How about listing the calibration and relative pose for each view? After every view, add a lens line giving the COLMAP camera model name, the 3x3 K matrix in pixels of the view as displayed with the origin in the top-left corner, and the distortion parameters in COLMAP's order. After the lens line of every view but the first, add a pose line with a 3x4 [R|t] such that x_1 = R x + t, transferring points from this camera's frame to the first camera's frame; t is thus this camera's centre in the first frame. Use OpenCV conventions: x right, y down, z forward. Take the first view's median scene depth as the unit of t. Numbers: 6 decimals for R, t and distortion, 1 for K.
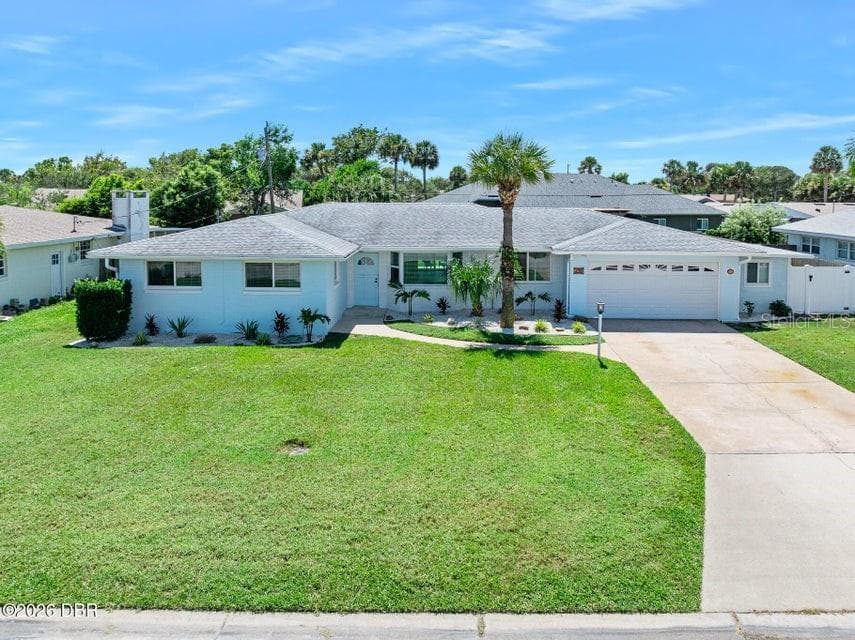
lens RADIAL K [[619.9, 0, 467.1], [0, 619.9, 235.2], [0, 0, 1]] dist [-0.031971, -0.002052]
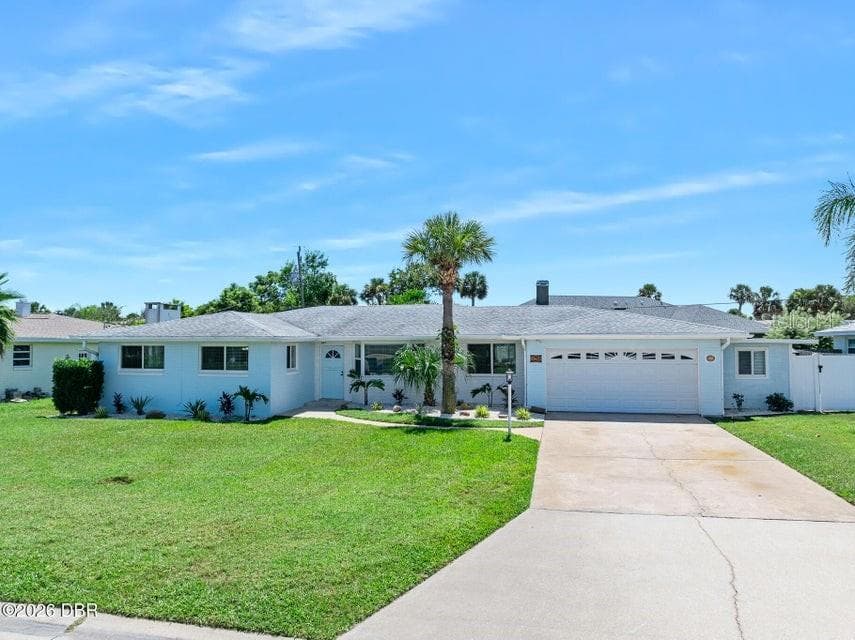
lens RADIAL K [[597.8, 0, 431.6], [0, 597.8, 314.6], [0, 0, 1]] dist [-0.038119, -0.003201]
pose [[0.975760, -0.022311, -0.217702, 0.224077], [-0.002915, 0.993376, -0.114873, 0.095415], [0.218823, 0.112724, 0.969232, 0.082388]]
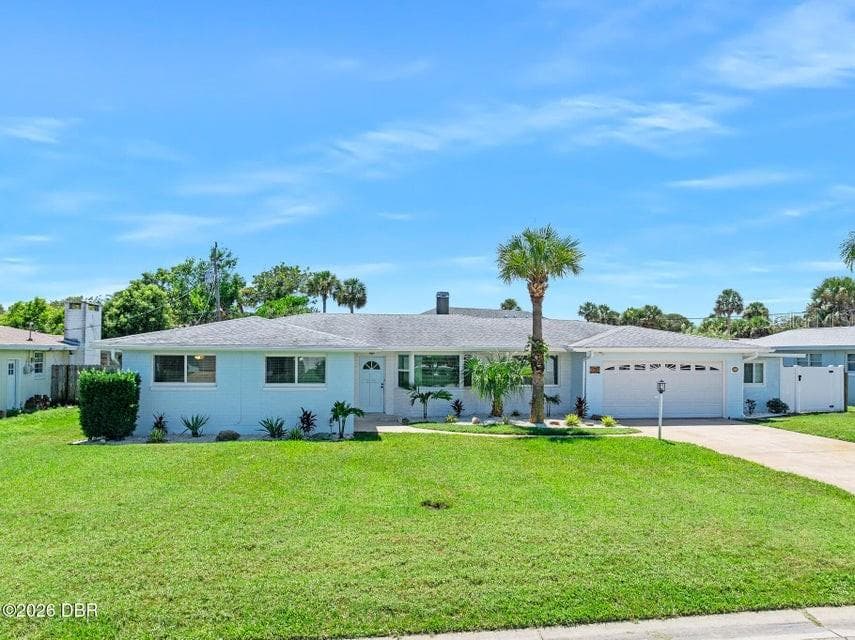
lens RADIAL K [[624.3, 0, 431.1], [0, 624.3, 342.7], [0, 0, 1]] dist [-0.032900, 0.001224]
pose [[0.991340, -0.002040, 0.131303, -0.211783], [0.013086, 0.996438, -0.083313, 0.094189], [-0.130666, 0.084309, 0.987835, 0.040973]]
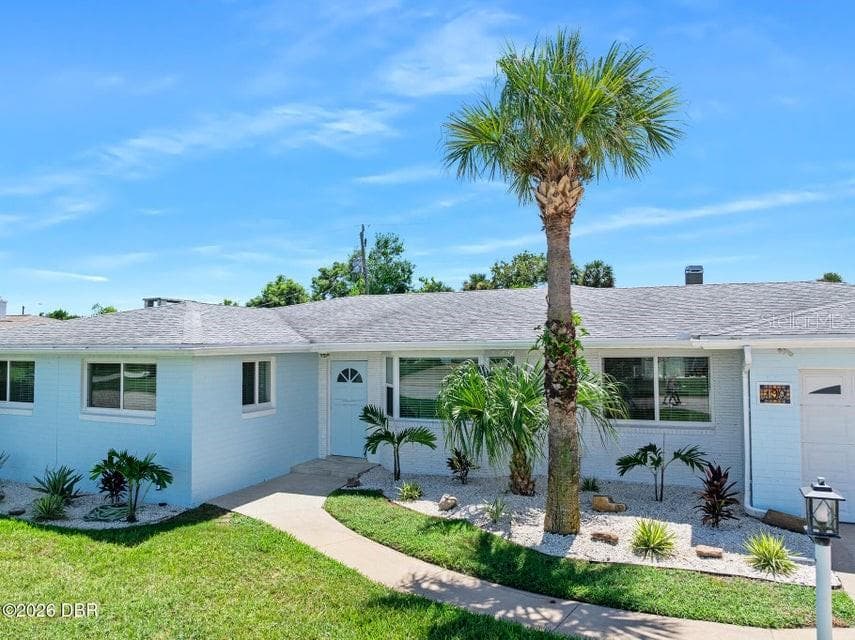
lens RADIAL K [[597.8, 0, 431.6], [0, 597.8, 314.6], [0, 0, 1]] dist [-0.038119, -0.003201]
pose [[0.915566, -0.037429, -0.400422, 0.132489], [-0.013762, 0.992161, -0.124207, 0.056782], [0.401932, 0.119231, 0.907874, 0.566541]]
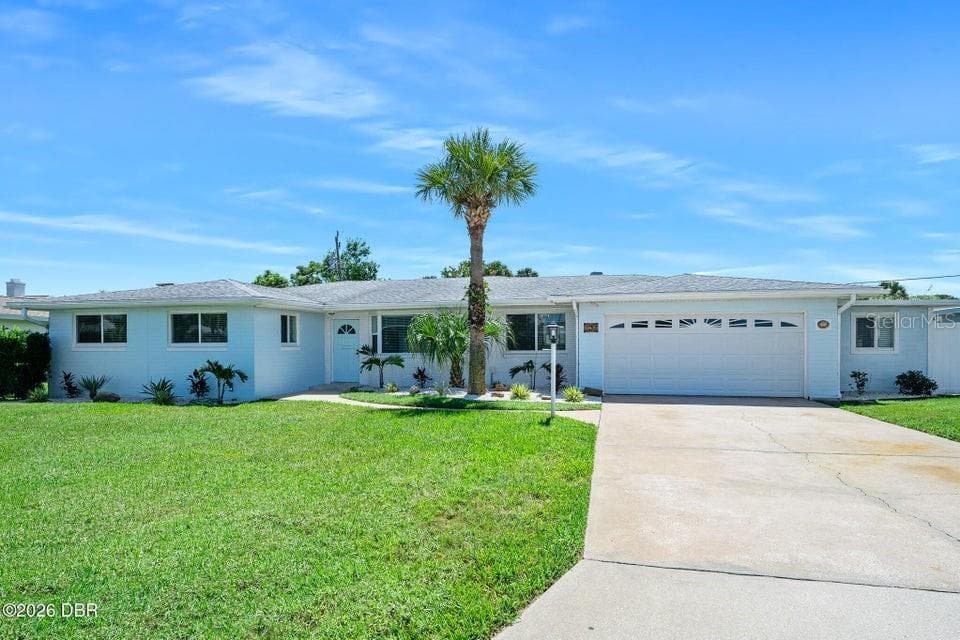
lens RADIAL K [[546.9, 0, 481.3], [0, 546.9, 348.2], [0, 0, 1]] dist [-0.001768, 0.000798]
pose [[0.971214, -0.013530, -0.237824, 0.208104], [-0.004017, 0.997313, -0.073141, 0.129941], [0.238174, 0.071991, 0.968551, 0.339135]]
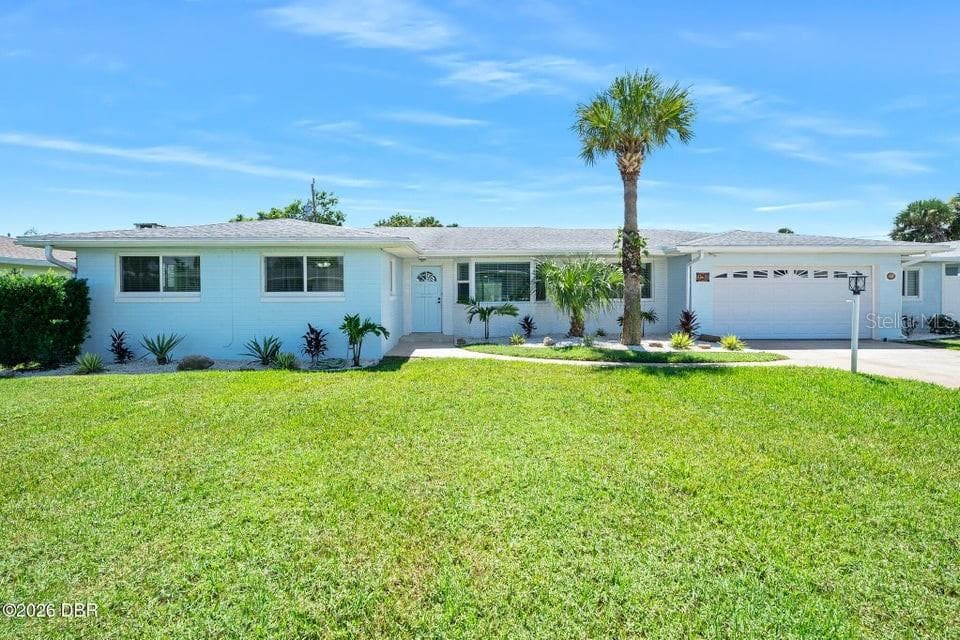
lens RADIAL K [[454.8, 0, 480.8], [0, 454.8, 295.6], [0, 0, 1]] dist [-0.007848, 0.000095]
pose [[0.999619, -0.015350, 0.022936, -0.113696], [0.016802, 0.997776, -0.064499, 0.112767], [-0.021895, 0.064859, 0.997654, 0.434299]]
